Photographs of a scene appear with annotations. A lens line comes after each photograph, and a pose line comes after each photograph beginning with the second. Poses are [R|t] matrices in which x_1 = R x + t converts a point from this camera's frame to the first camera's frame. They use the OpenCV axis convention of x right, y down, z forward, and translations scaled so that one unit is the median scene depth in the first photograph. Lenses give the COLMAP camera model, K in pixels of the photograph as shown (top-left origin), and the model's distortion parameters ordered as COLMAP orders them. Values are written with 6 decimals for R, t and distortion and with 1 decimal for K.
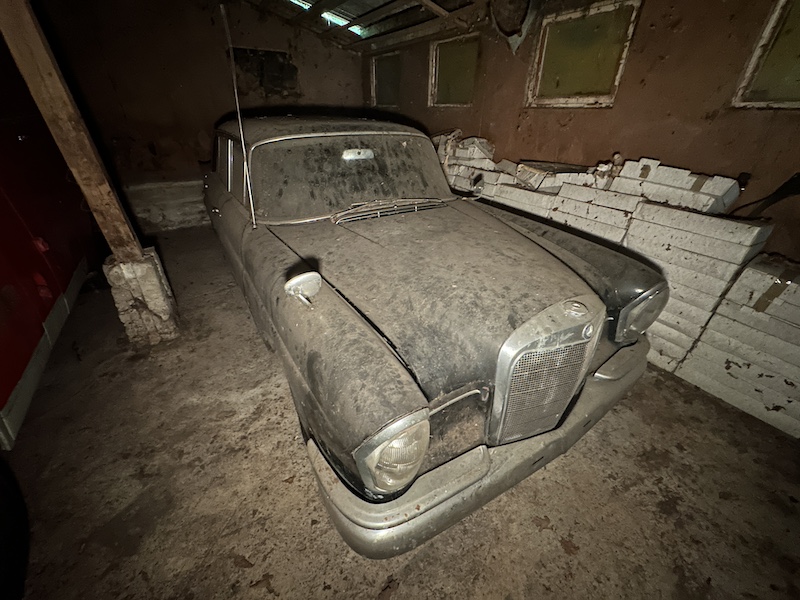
lens RADIAL K [[319.7, 0, 400.0], [0, 319.7, 300.0], [0, 0, 1]] dist [-0.001507, 0.000138]
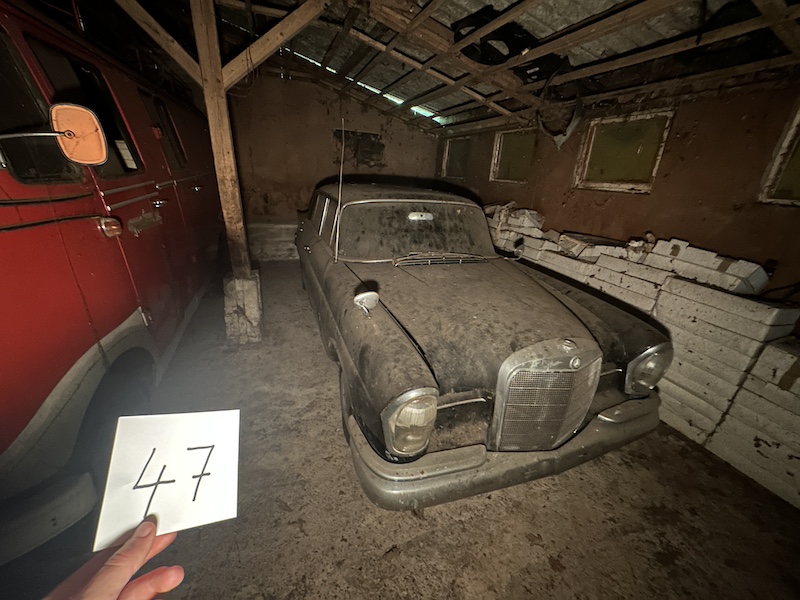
lens RADIAL K [[319.7, 0, 400.0], [0, 319.7, 300.0], [0, 0, 1]] dist [-0.001507, 0.000138]
pose [[0.977265, 0.121065, -0.174059, 0.056574], [-0.147999, 0.977369, -0.151152, 0.084828], [0.151821, 0.173476, 0.973066, -0.219341]]
